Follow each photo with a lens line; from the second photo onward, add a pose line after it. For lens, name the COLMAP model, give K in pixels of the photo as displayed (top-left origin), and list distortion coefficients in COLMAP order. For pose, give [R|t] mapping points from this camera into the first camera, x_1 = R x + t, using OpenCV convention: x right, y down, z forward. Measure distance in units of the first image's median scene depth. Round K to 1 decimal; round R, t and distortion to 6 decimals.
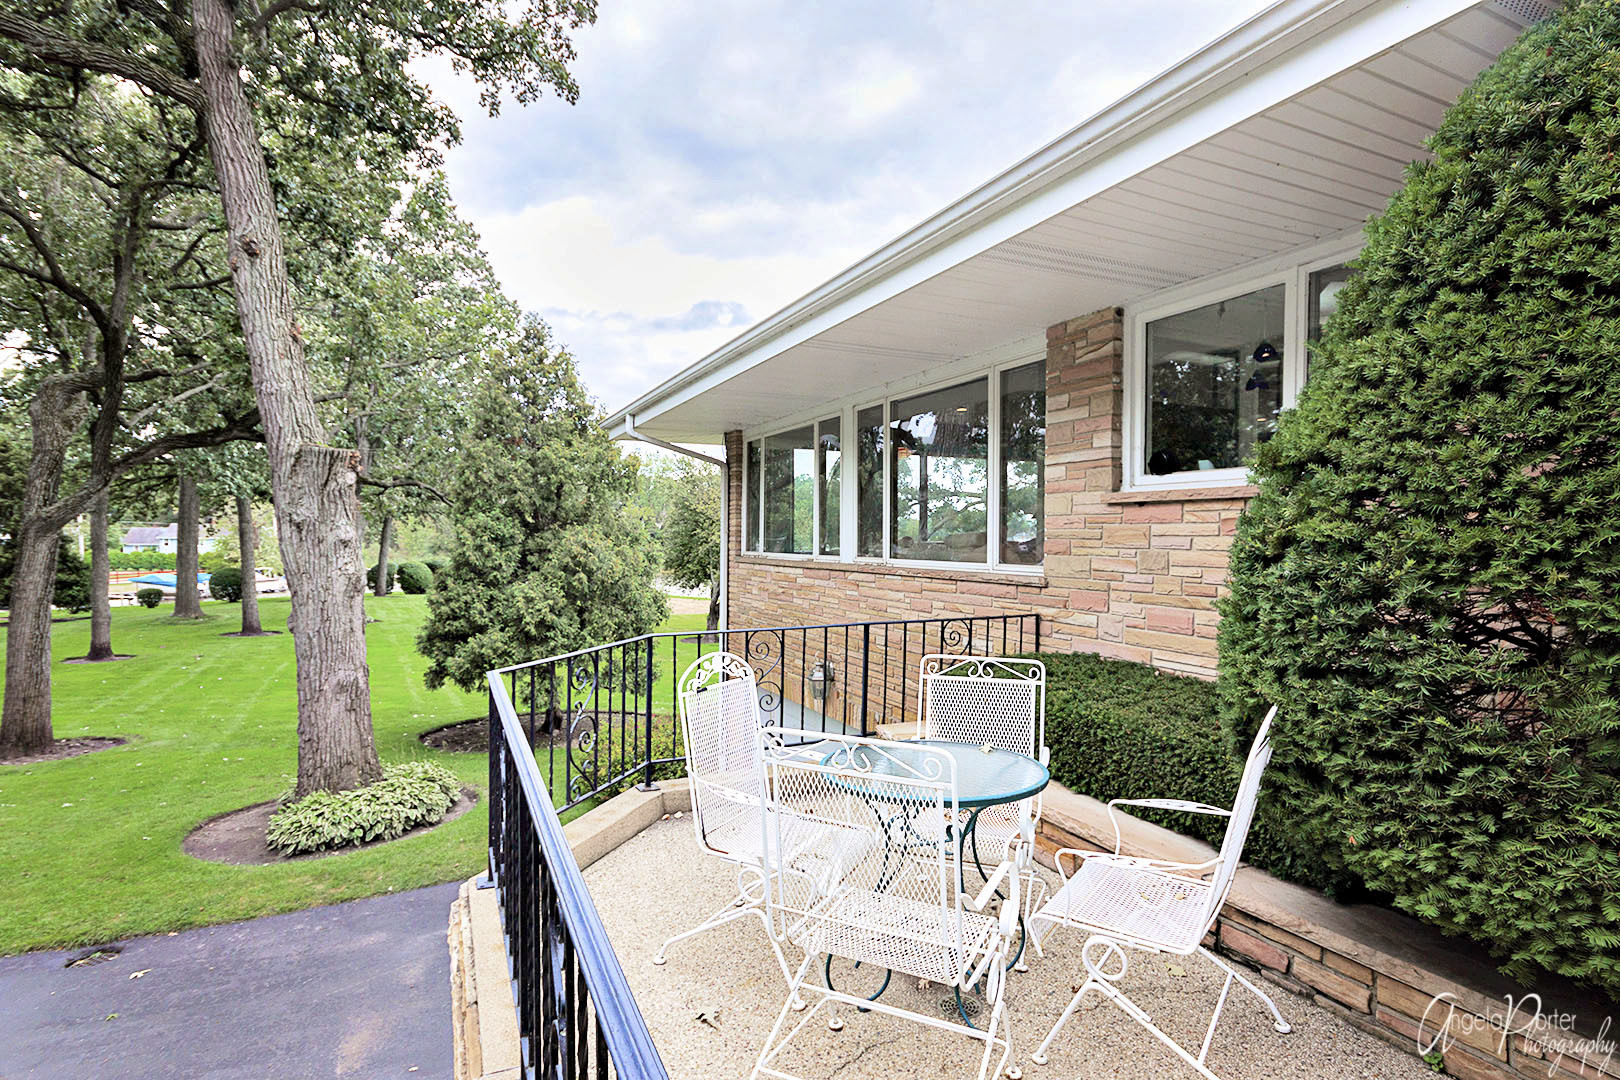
lens RADIAL K [[824.1, 0, 811.8], [0, 824.1, 543.3], [0, 0, 1]] dist [0.000191, 0.000032]
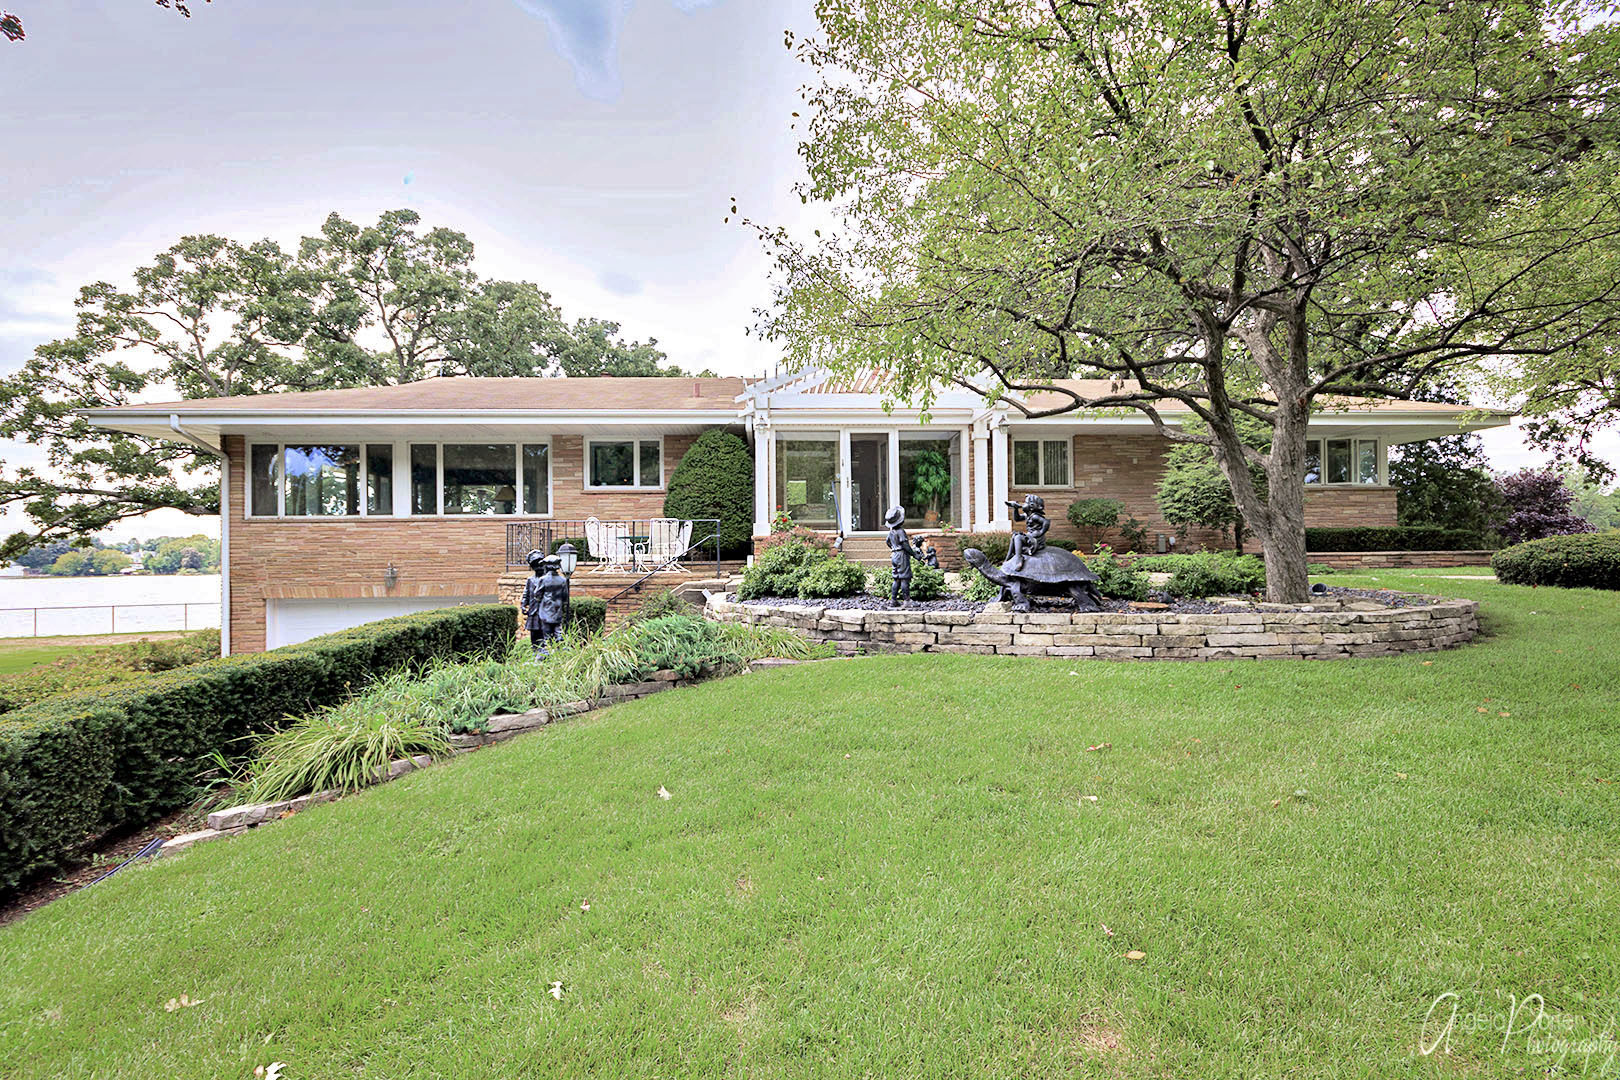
lens RADIAL K [[756.0, 0, 815.7], [0, 756.0, 535.2], [0, 0, 1]] dist [0.019182, -0.000360]
pose [[0.393344, 0.020251, 0.919168, -2.025949], [0.017963, 0.999397, -0.029705, 0.222858], [-0.919216, 0.028195, 0.392744, -1.042105]]
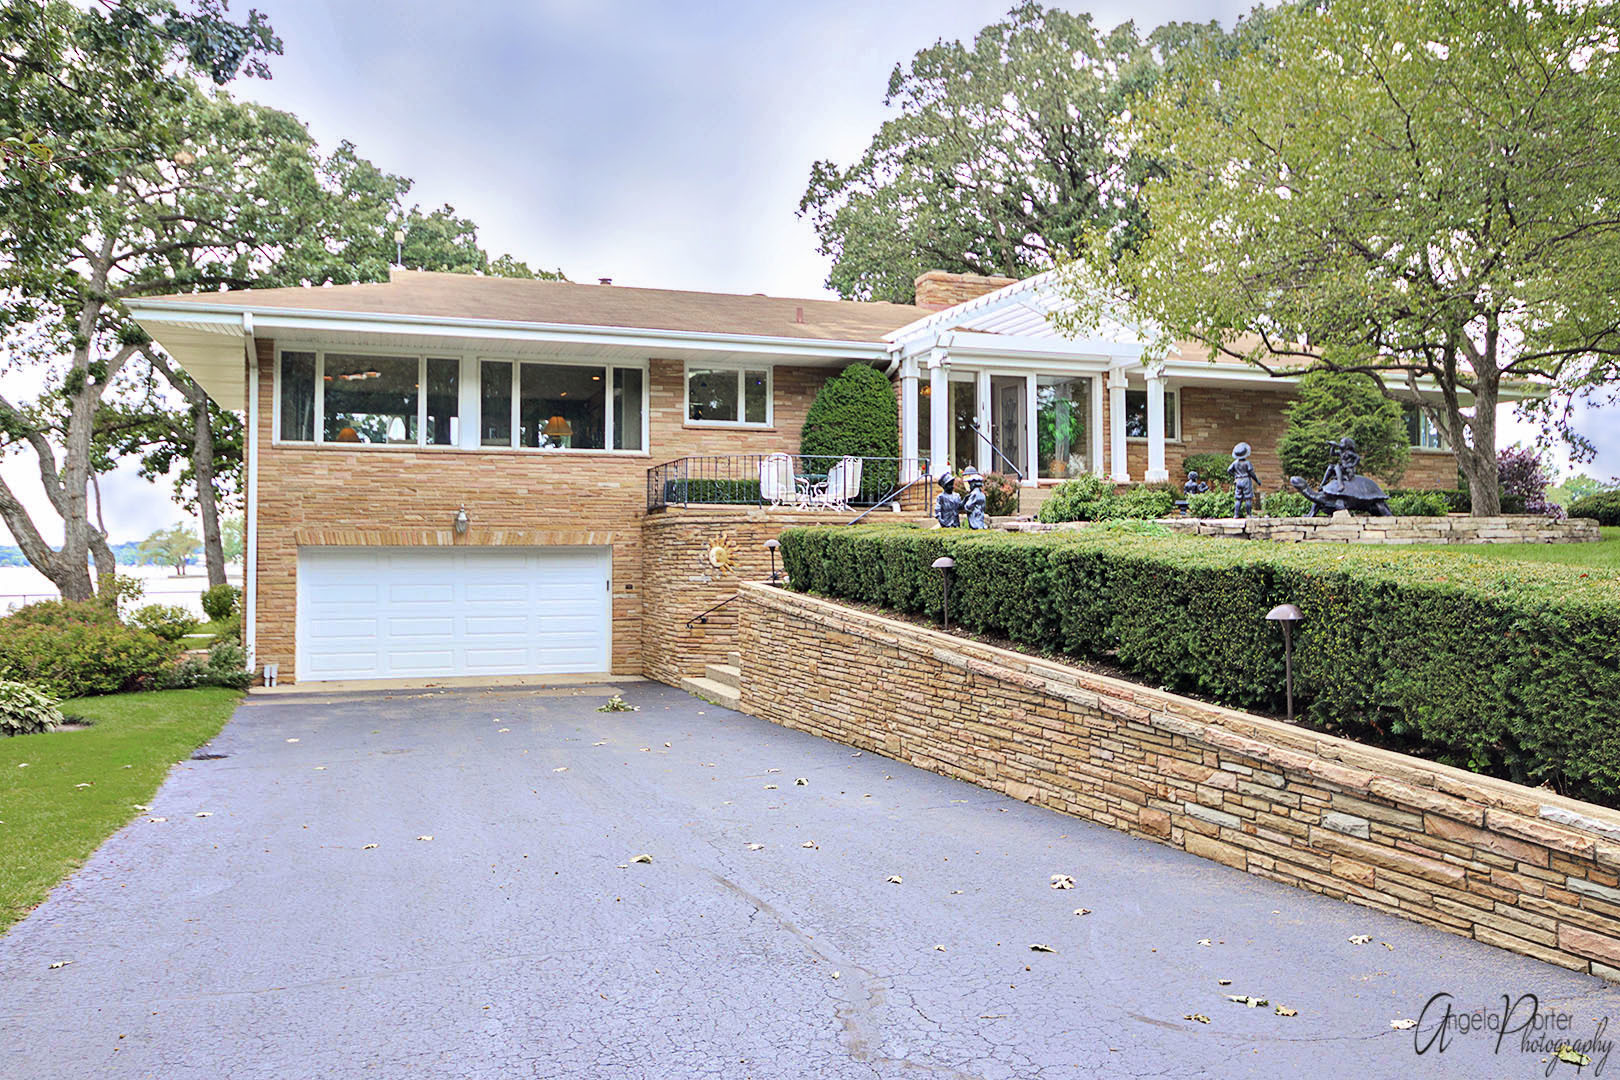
lens RADIAL K [[1270.4, 0, 806.9], [0, 1270.4, 545.7], [0, 0, 1]] dist [0.032584, -0.000731]
pose [[0.125288, 0.010253, 0.992067, -3.860078], [0.008515, 0.999899, -0.011410, 0.403024], [-0.992084, 0.009877, 0.125188, 0.026555]]
